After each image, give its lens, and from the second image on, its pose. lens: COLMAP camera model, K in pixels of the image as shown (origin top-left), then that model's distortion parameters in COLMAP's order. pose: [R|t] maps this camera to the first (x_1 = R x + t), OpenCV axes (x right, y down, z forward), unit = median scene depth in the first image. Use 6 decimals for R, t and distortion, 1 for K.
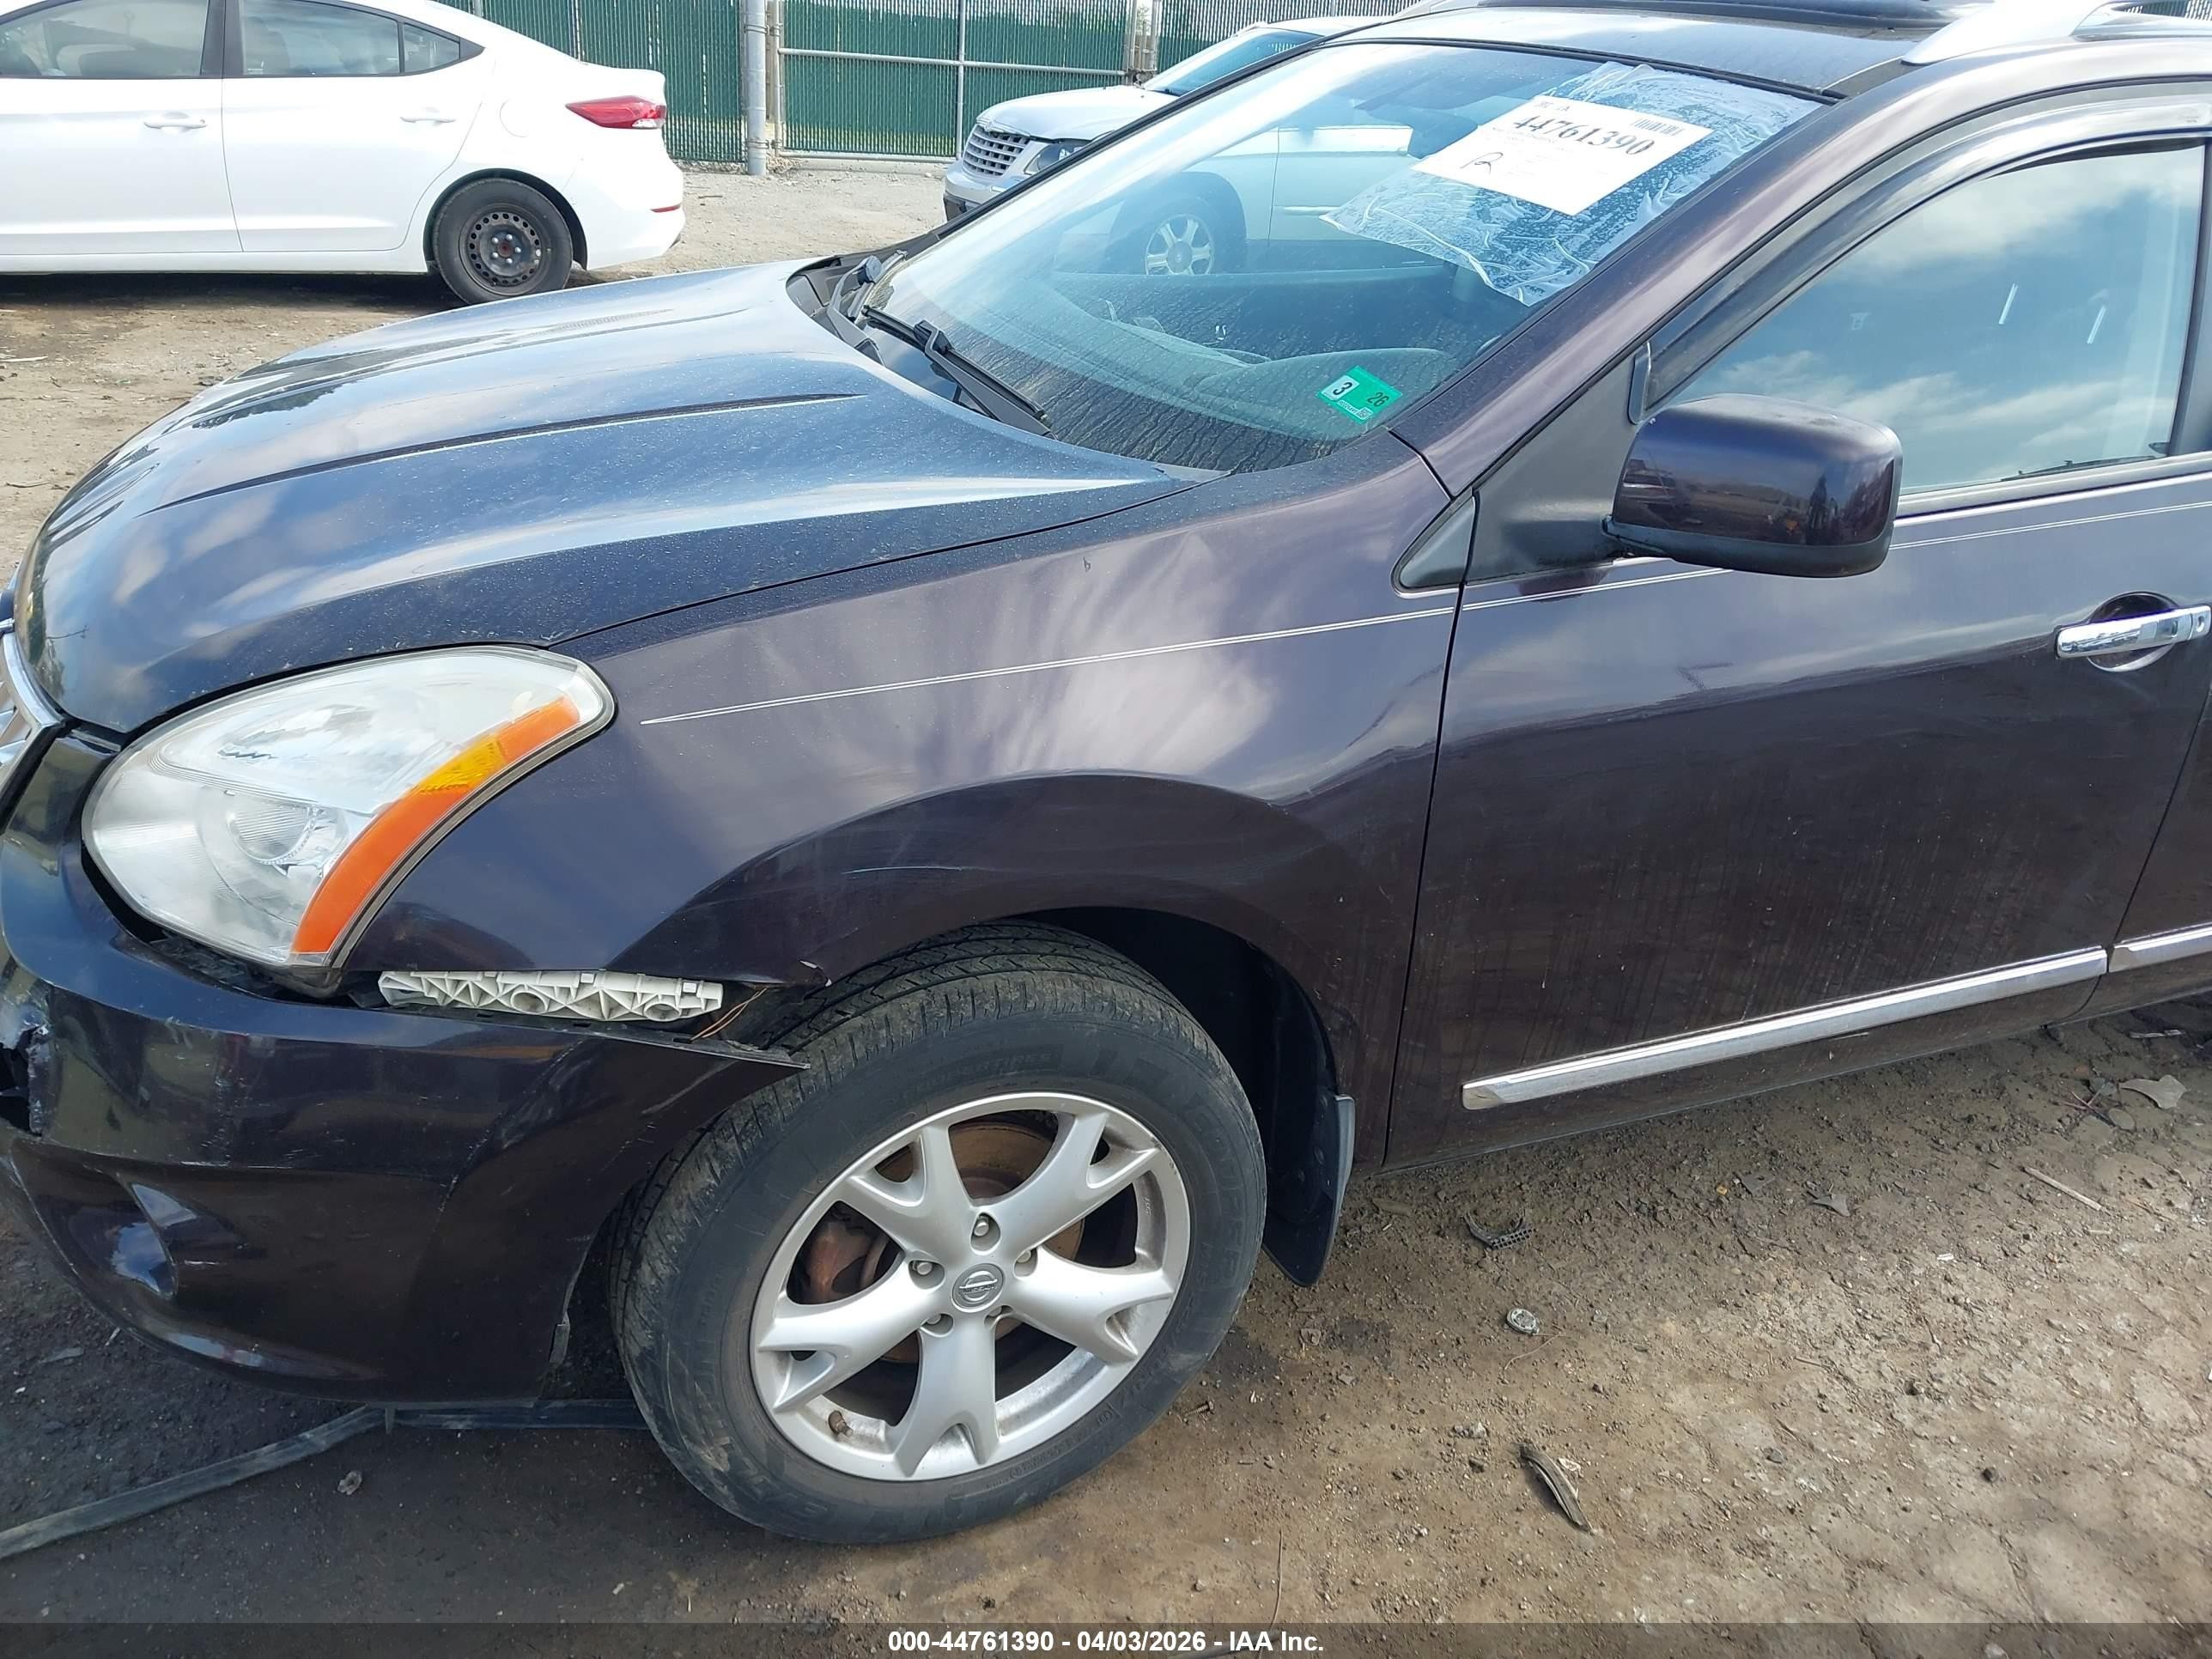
lens RADIAL K [[1750.3, 0, 1086.2], [0, 1750.3, 824.5], [0, 0, 1]] dist [-0.024811, 0.043739]
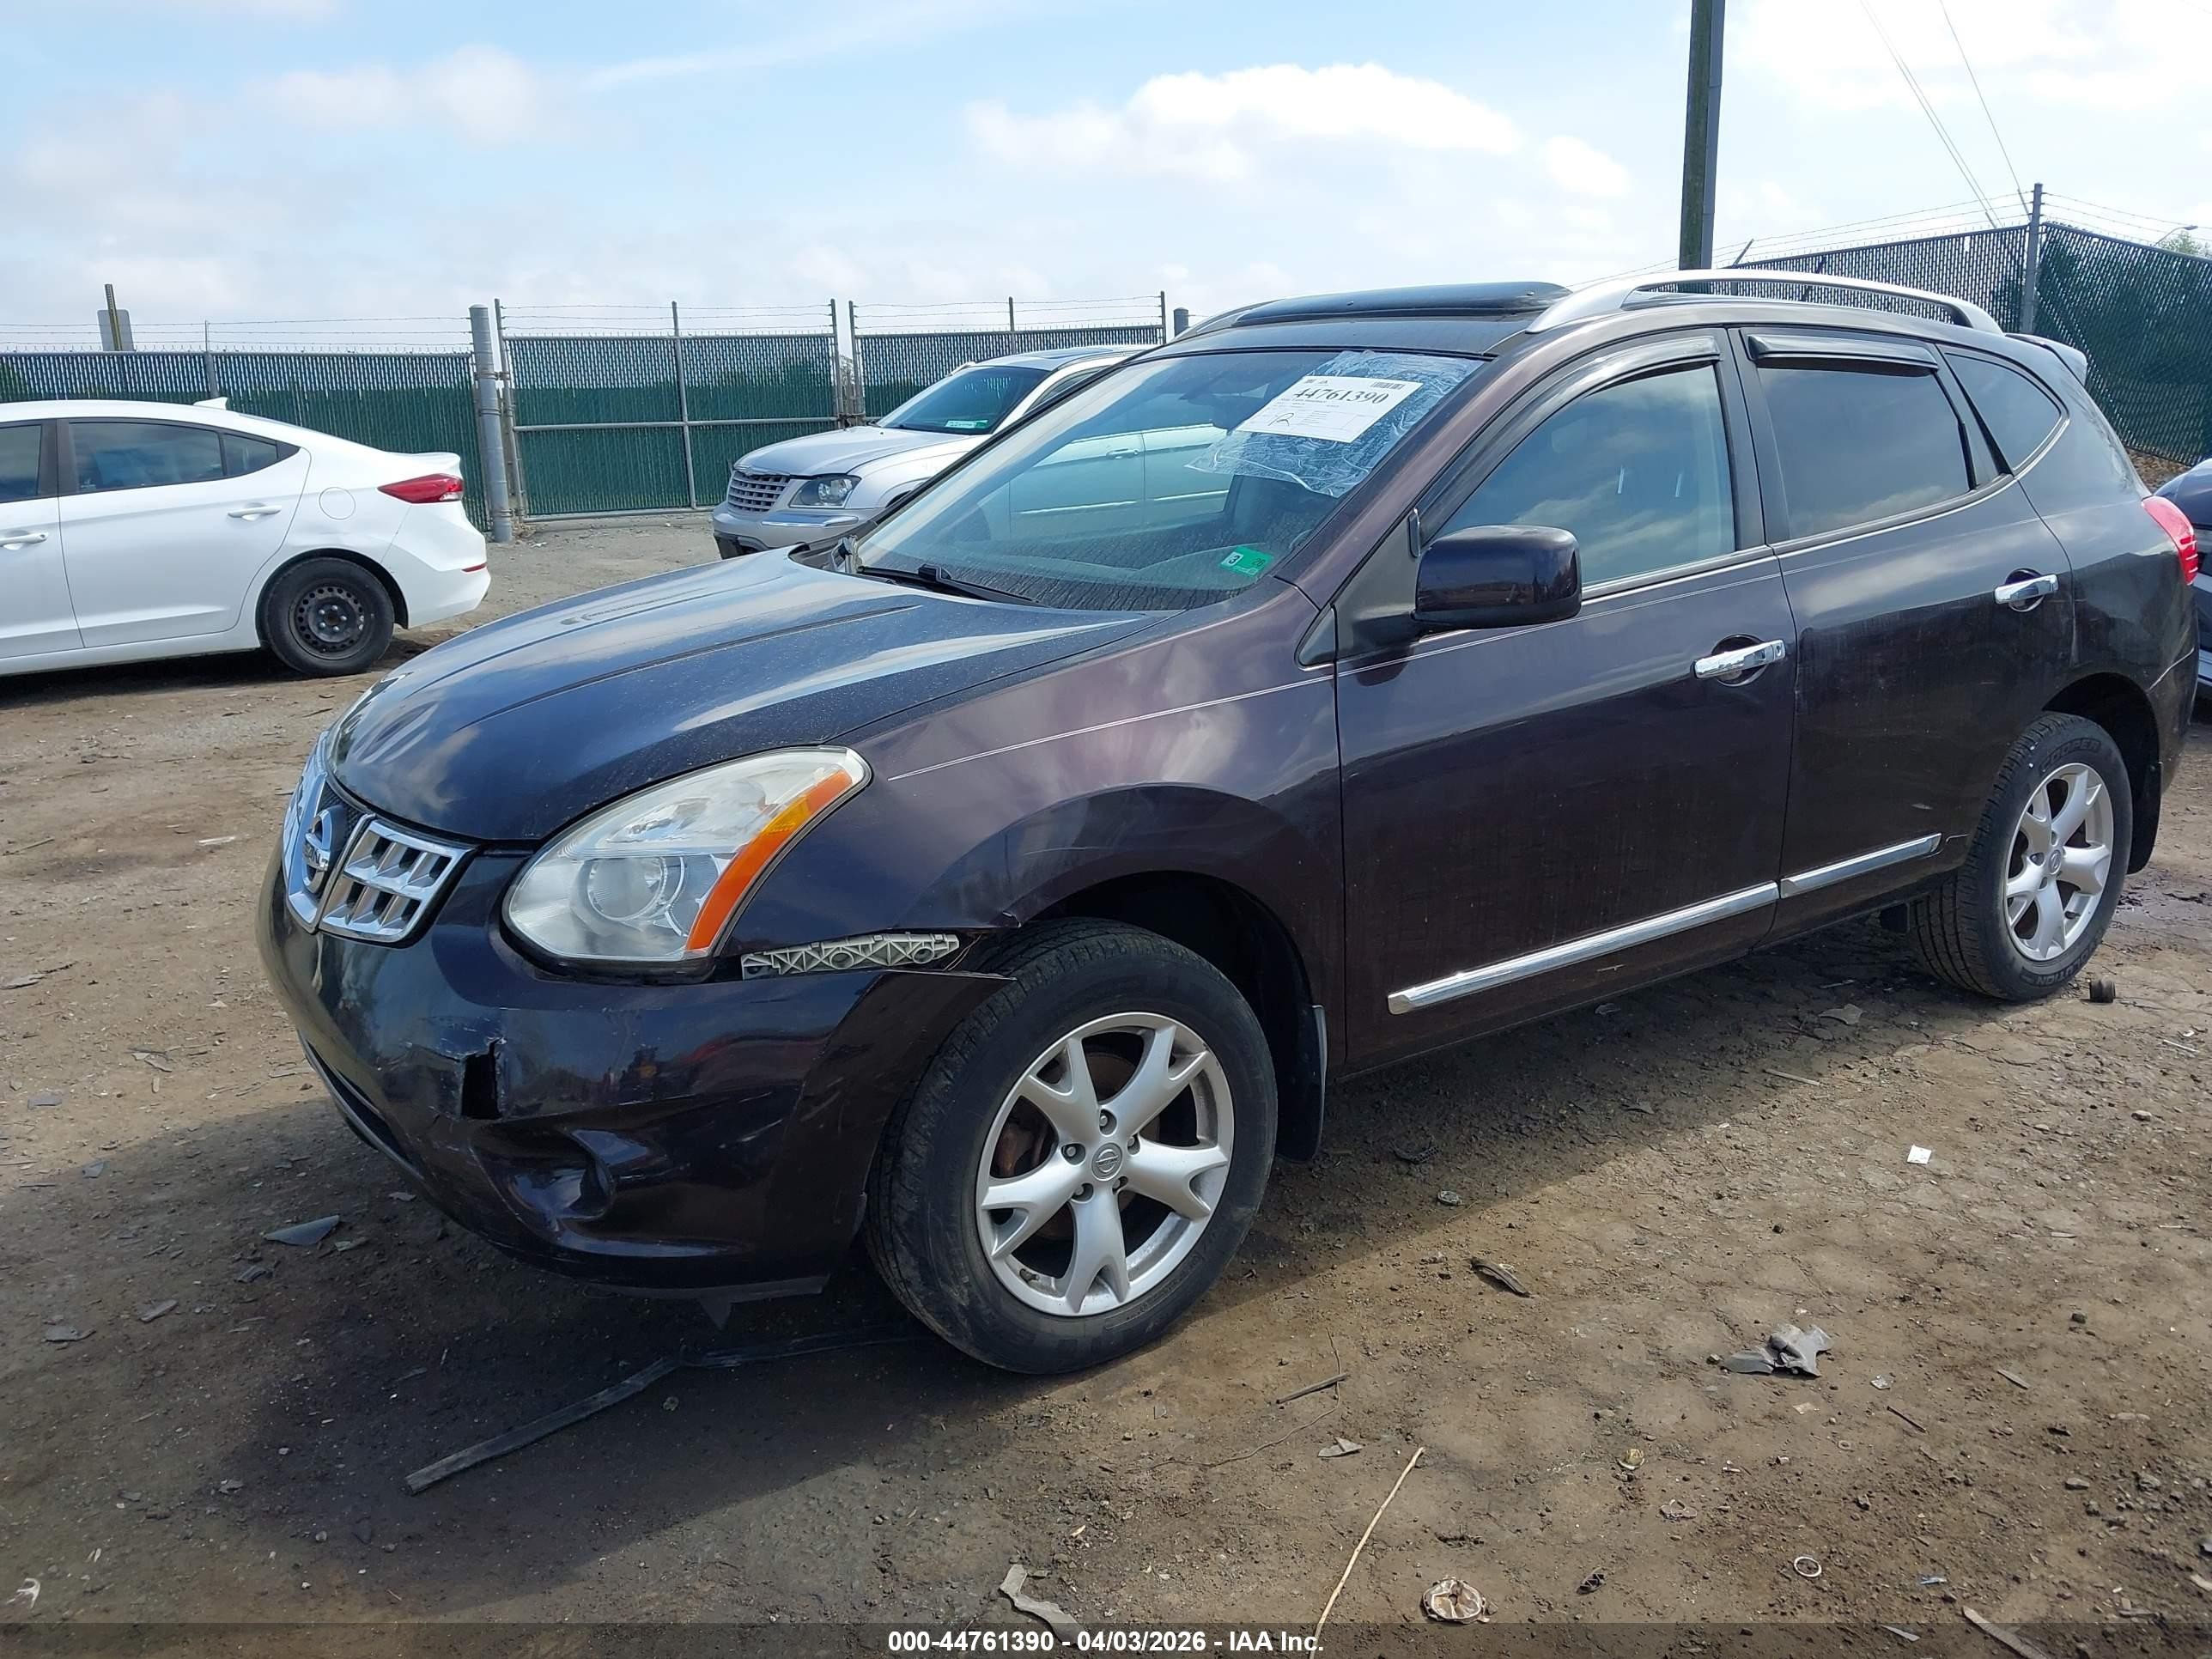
lens RADIAL K [[1803.1, 0, 1089.5], [0, 1803.1, 831.9], [0, 0, 1]] dist [0.039290, -0.064994]
pose [[0.976989, -0.136625, 0.163784, -0.270958], [0.163661, 0.972637, -0.164902, 0.228160], [-0.136773, 0.187913, 0.972616, -0.499790]]
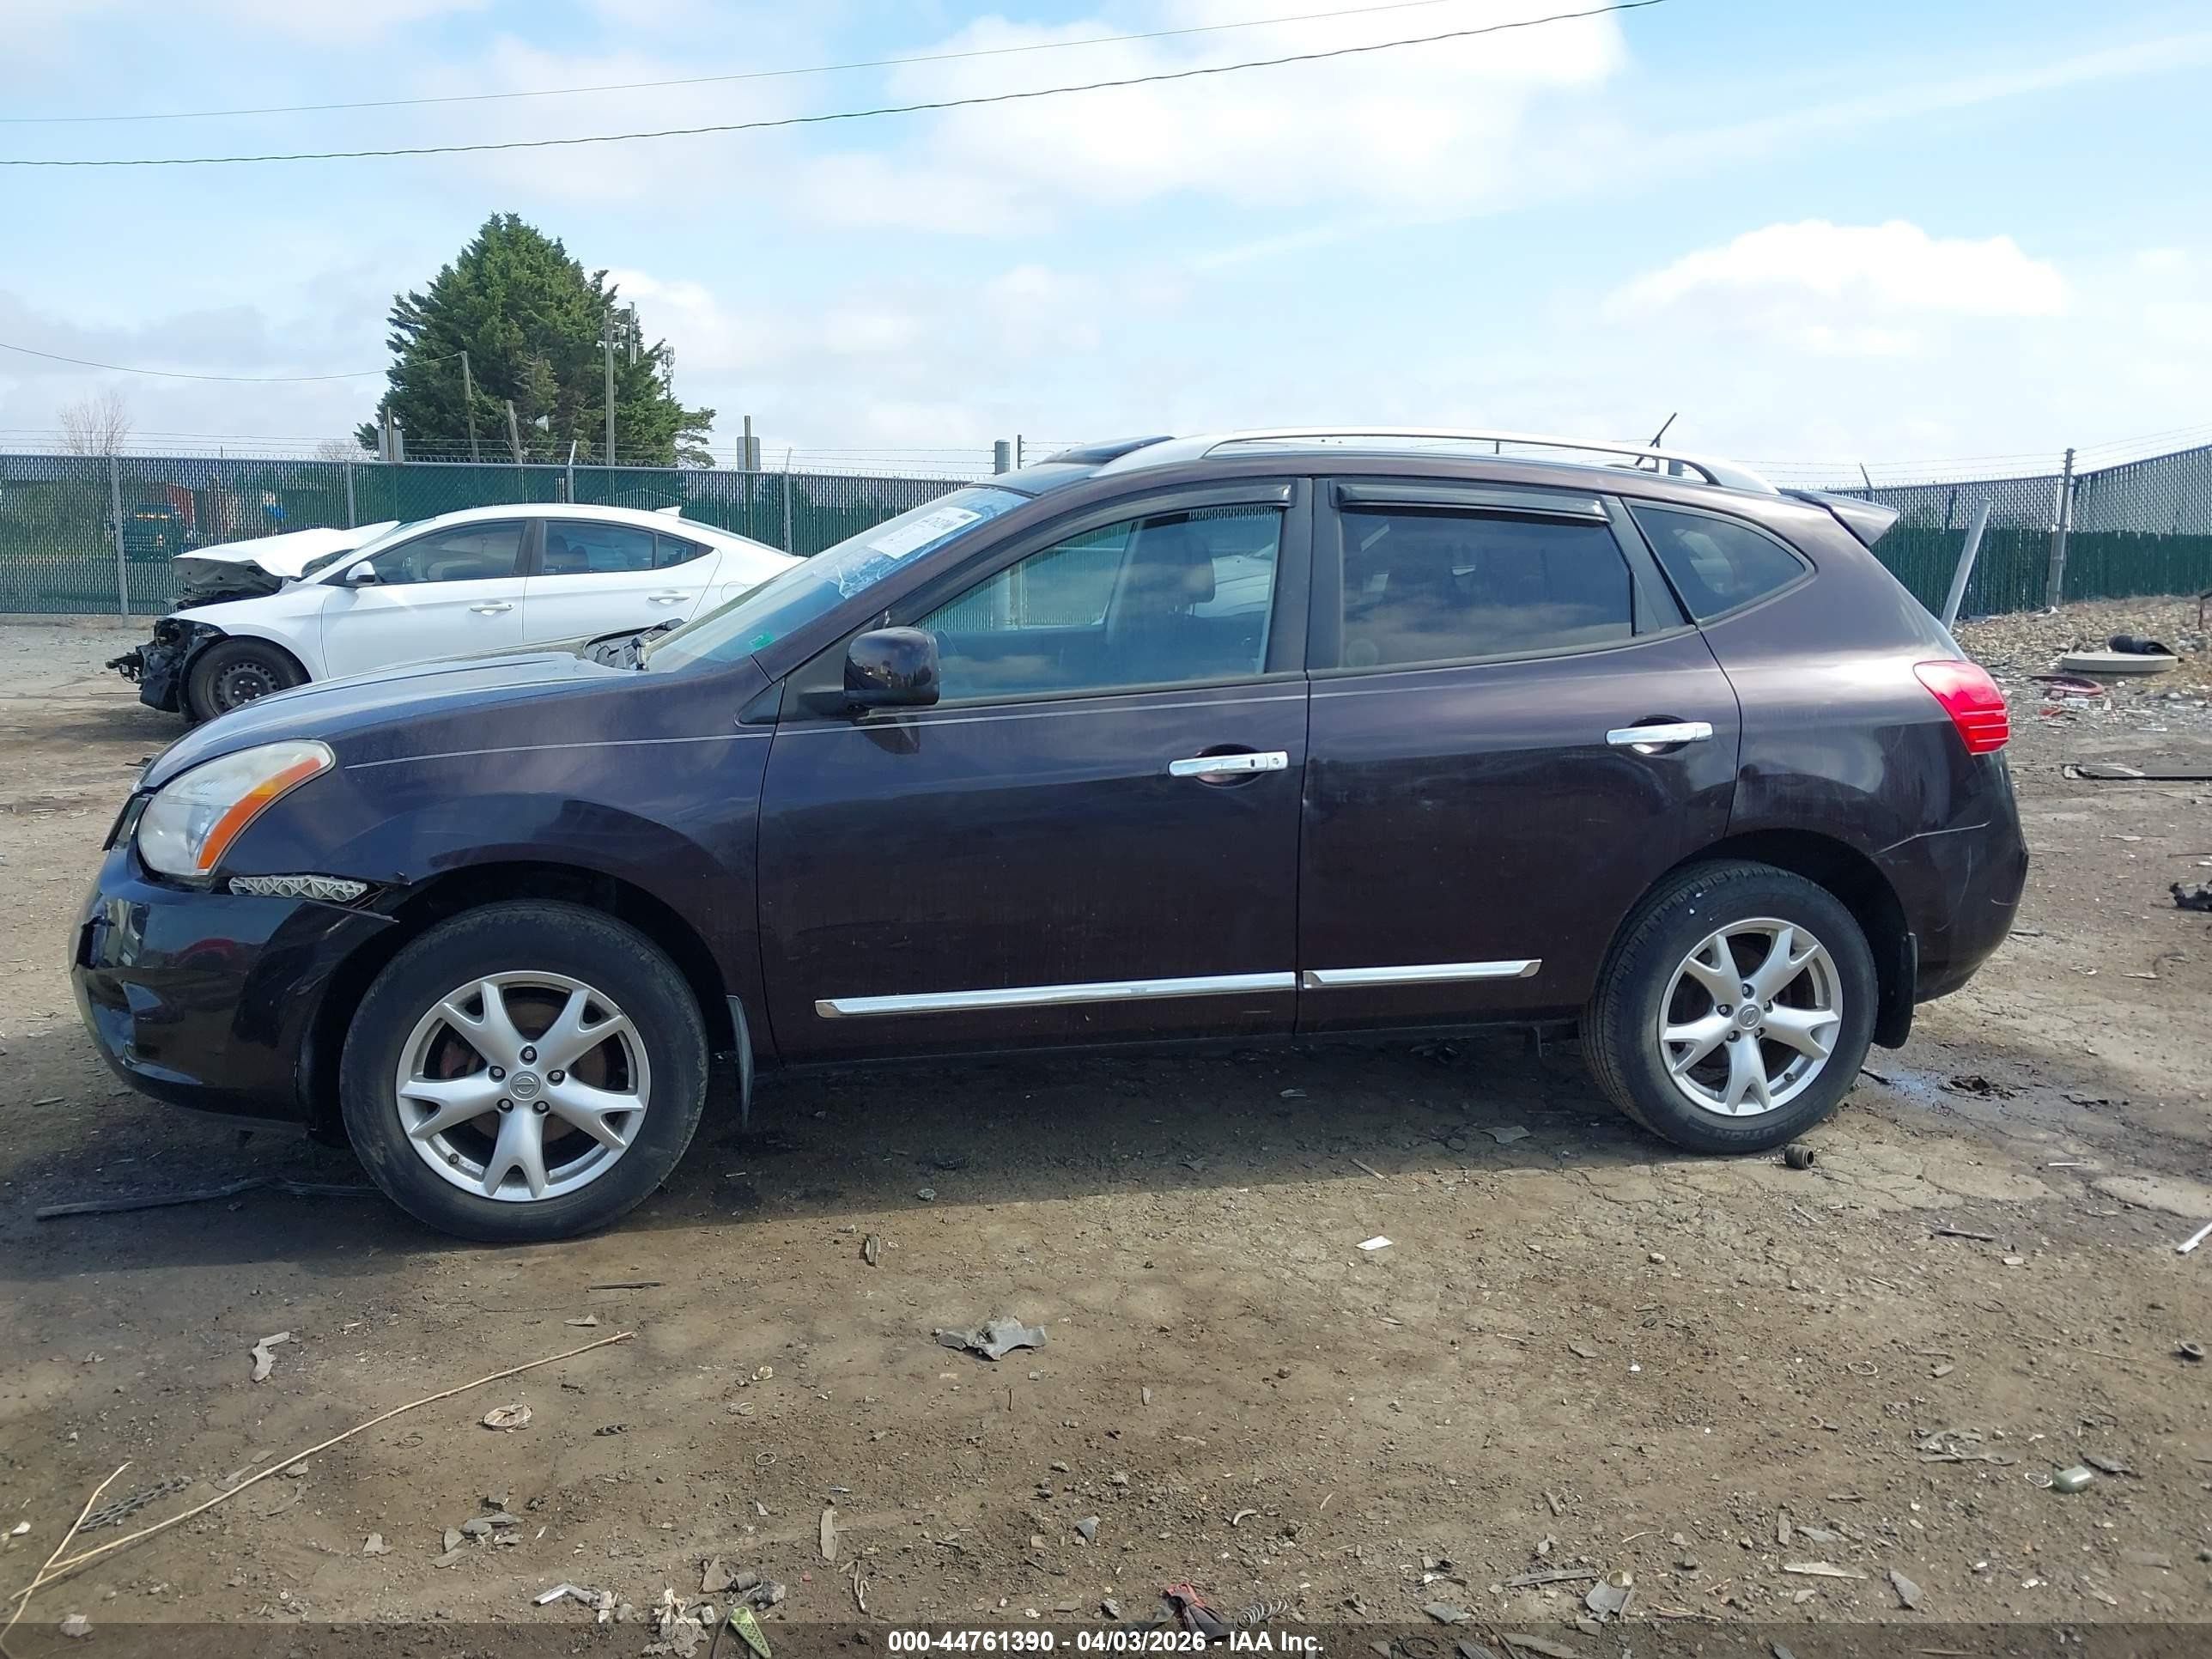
lens RADIAL K [[1803.1, 0, 1112.2], [0, 1803.1, 825.8], [0, 0, 1]] dist [0.039290, -0.064994]
pose [[0.978680, -0.024771, -0.203891, 0.929069], [-0.030240, 0.964504, -0.262330, 0.465120], [0.203152, 0.262903, 0.943192, -0.781361]]
